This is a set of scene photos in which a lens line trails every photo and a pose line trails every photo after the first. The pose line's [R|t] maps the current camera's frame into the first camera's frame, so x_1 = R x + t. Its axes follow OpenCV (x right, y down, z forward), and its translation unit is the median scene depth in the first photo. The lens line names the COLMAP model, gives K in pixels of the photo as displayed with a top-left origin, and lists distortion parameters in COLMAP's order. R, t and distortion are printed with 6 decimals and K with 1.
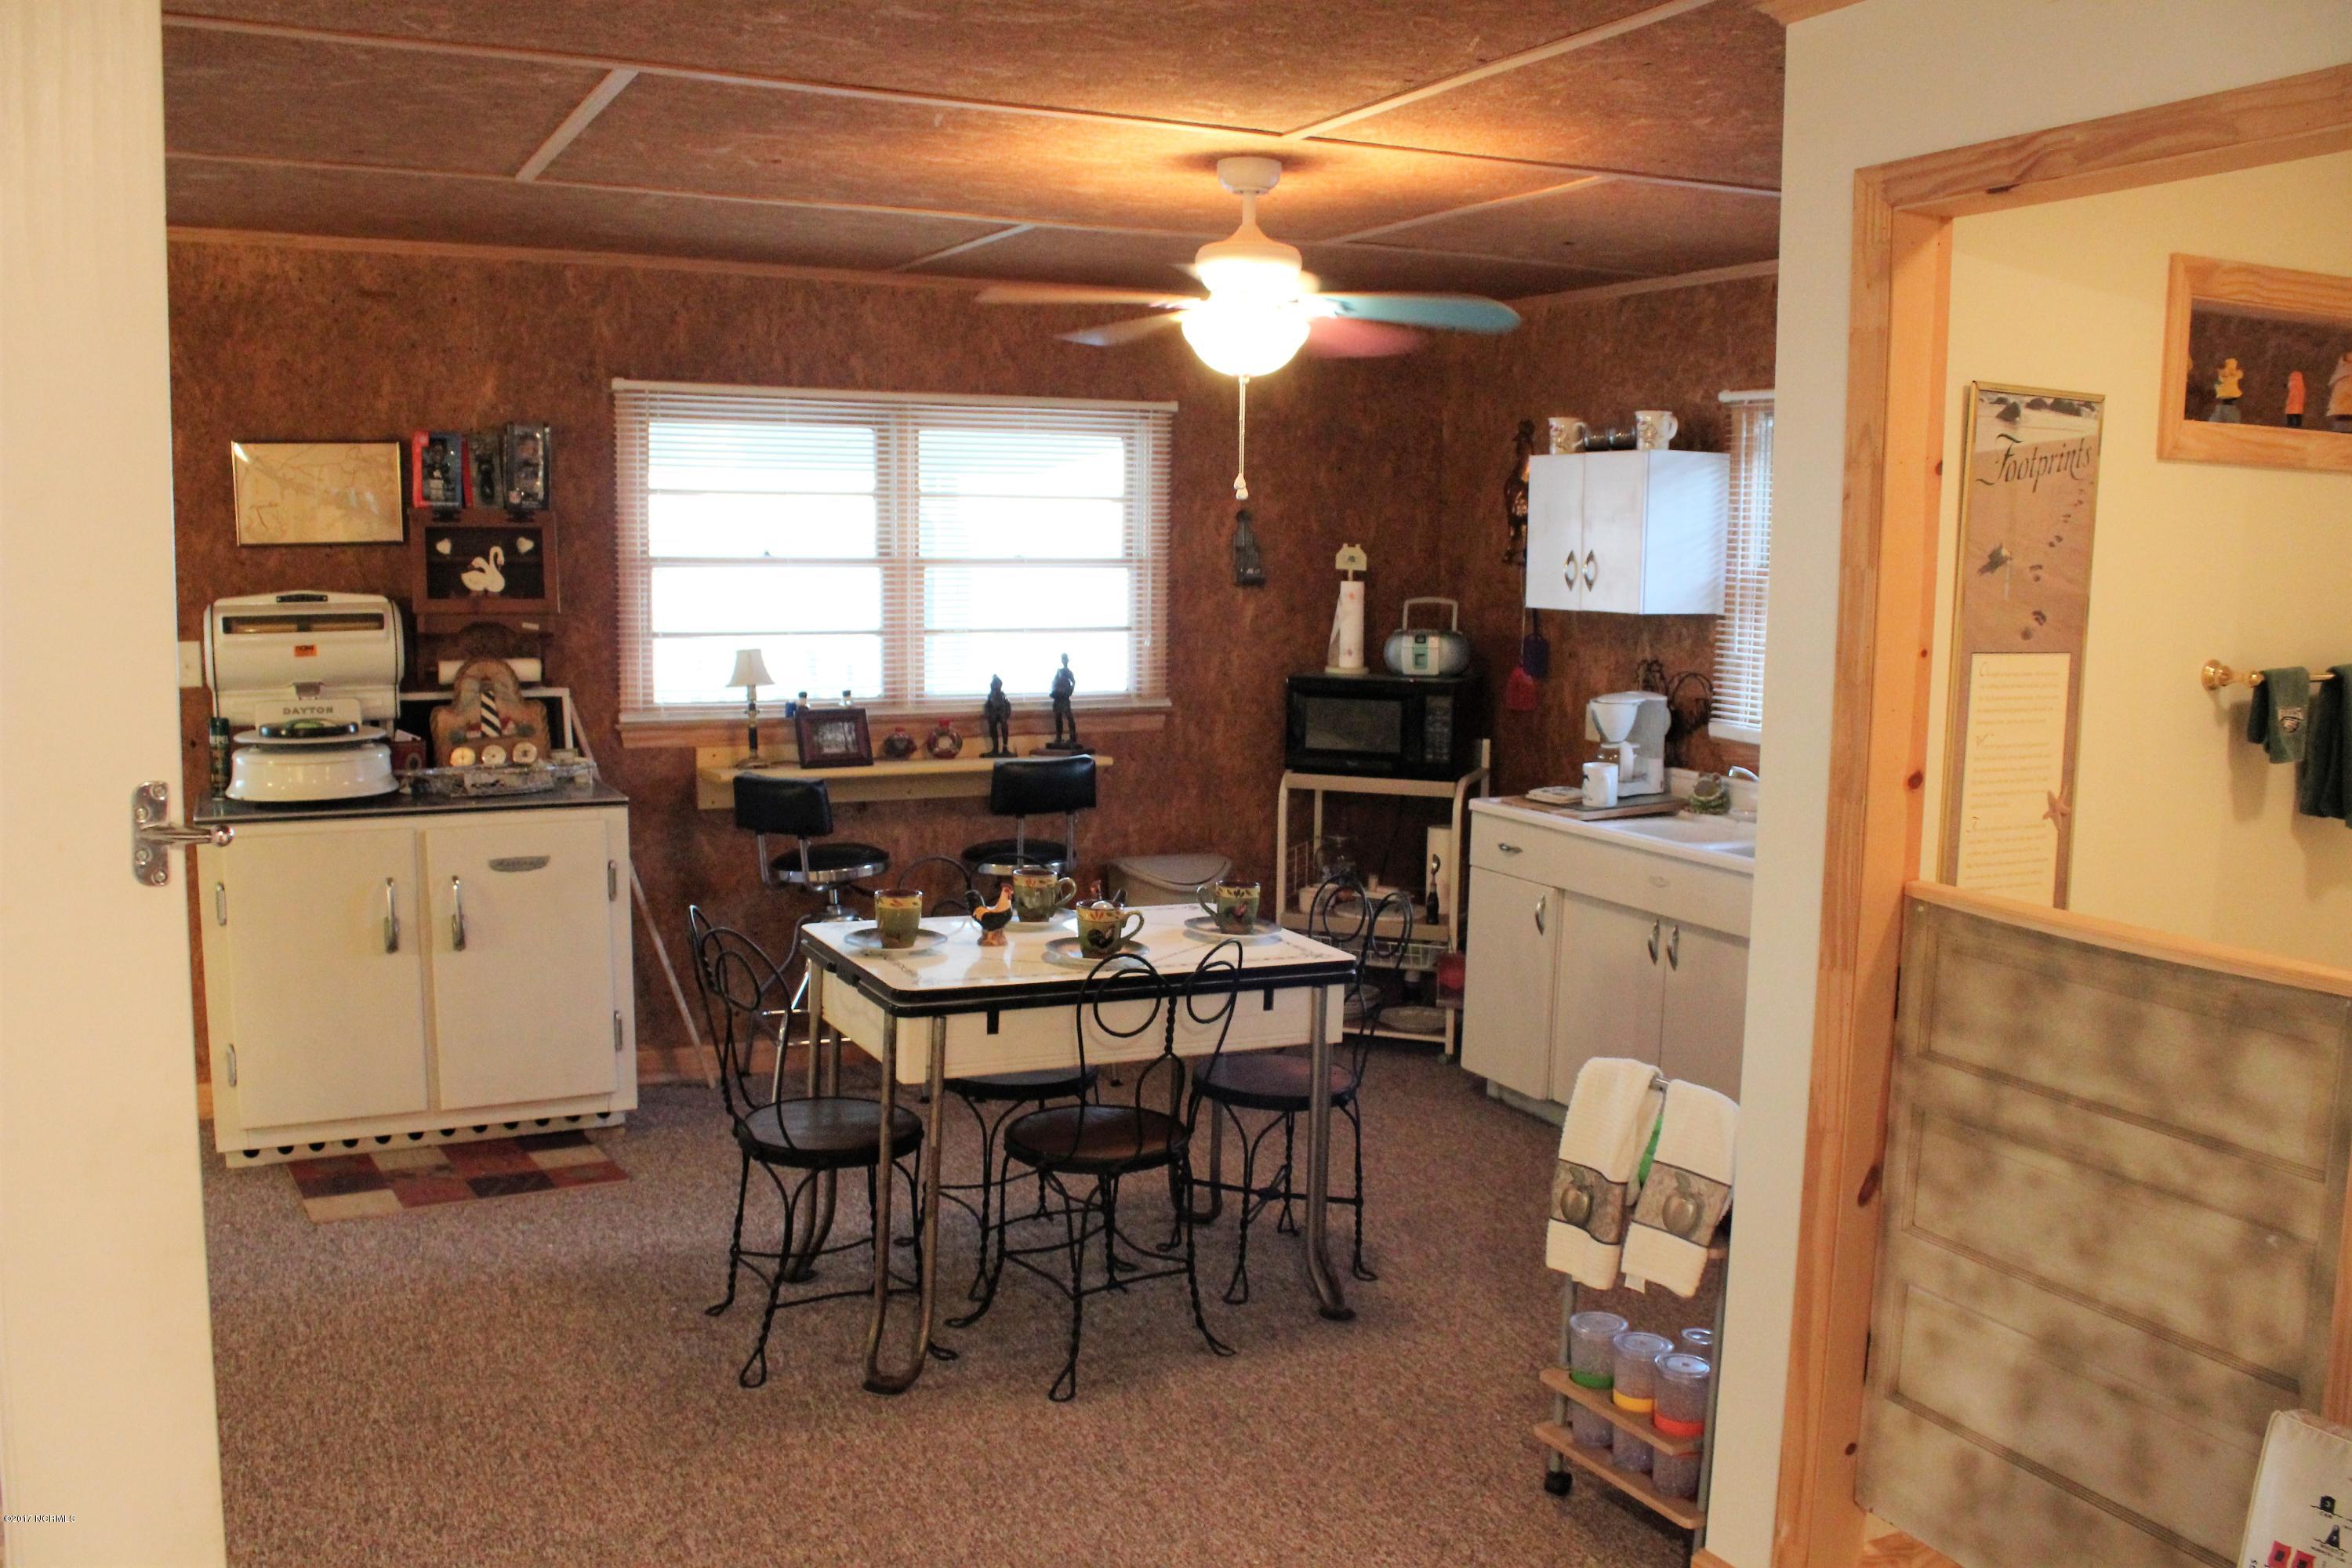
lens RADIAL K [[1928.4, 0, 1168.7], [0, 1928.4, 806.8], [0, 0, 1]] dist [-0.173934, 0.150478]
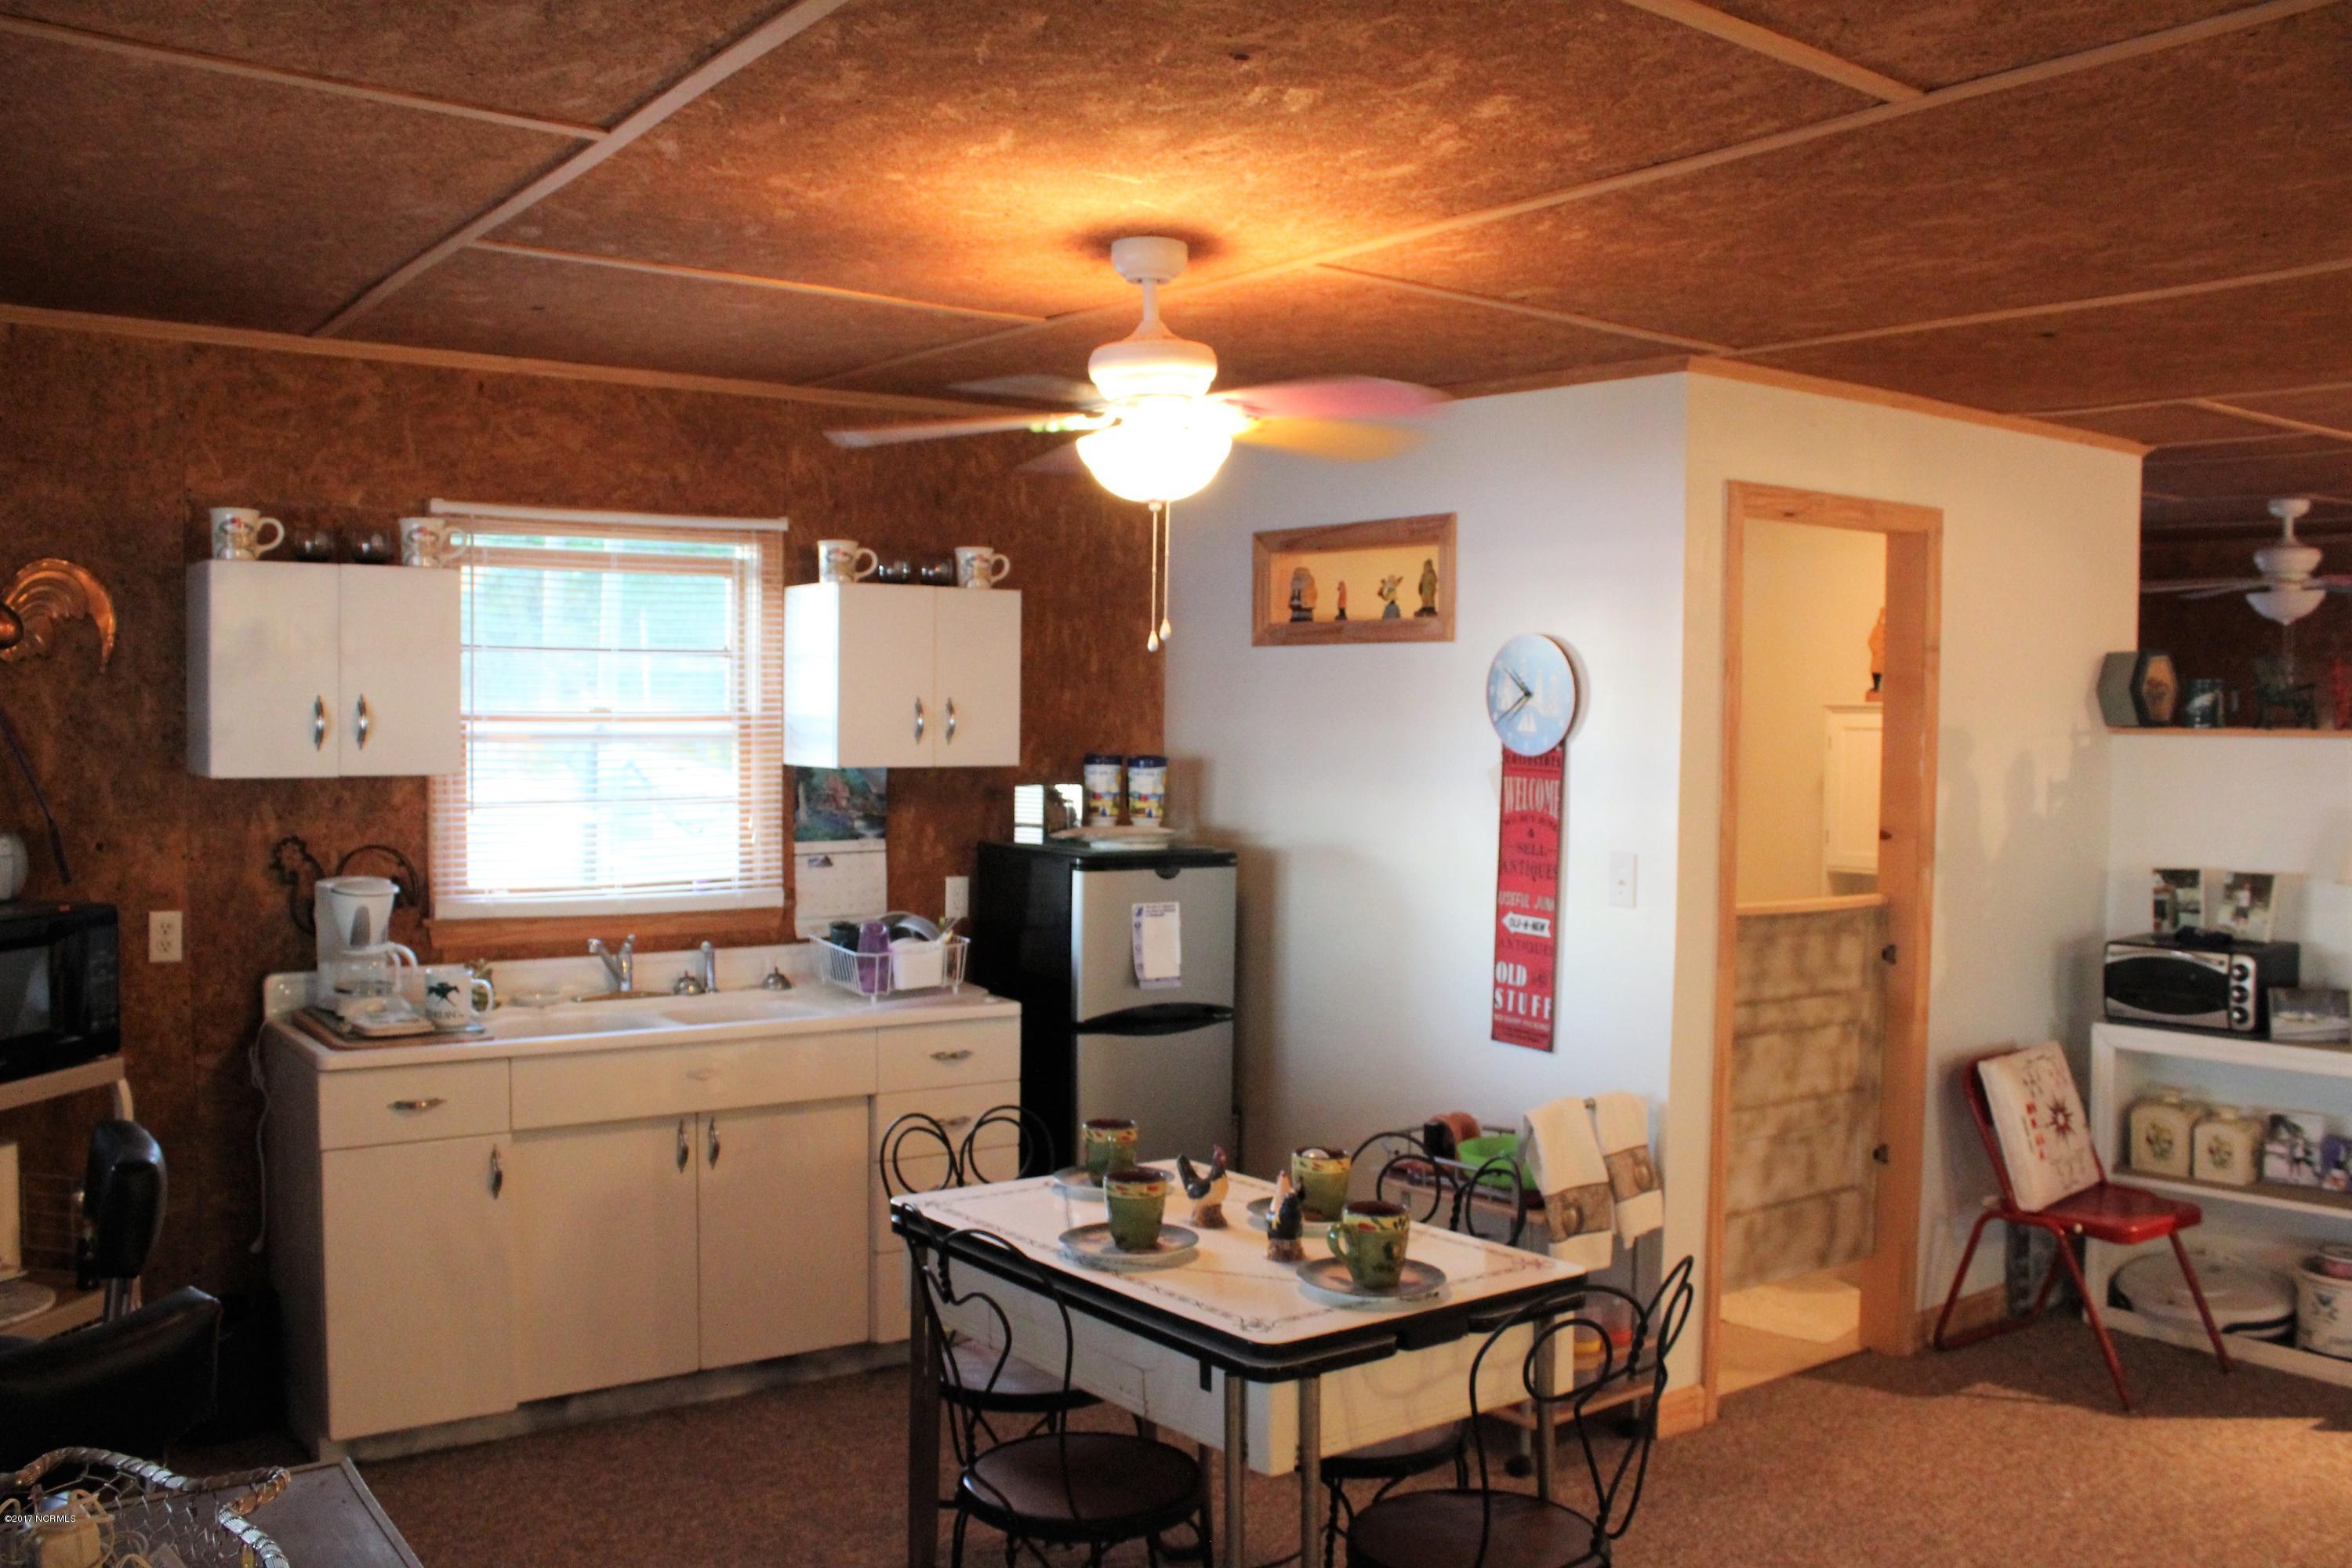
lens RADIAL K [[1928.4, 0, 1168.7], [0, 1928.4, 806.8], [0, 0, 1]] dist [-0.173934, 0.150478]
pose [[-0.138744, -0.063502, 0.988290, -0.617920], [0.122592, 0.989165, 0.080769, -0.124329], [-0.982711, 0.132362, -0.129456, 0.880947]]
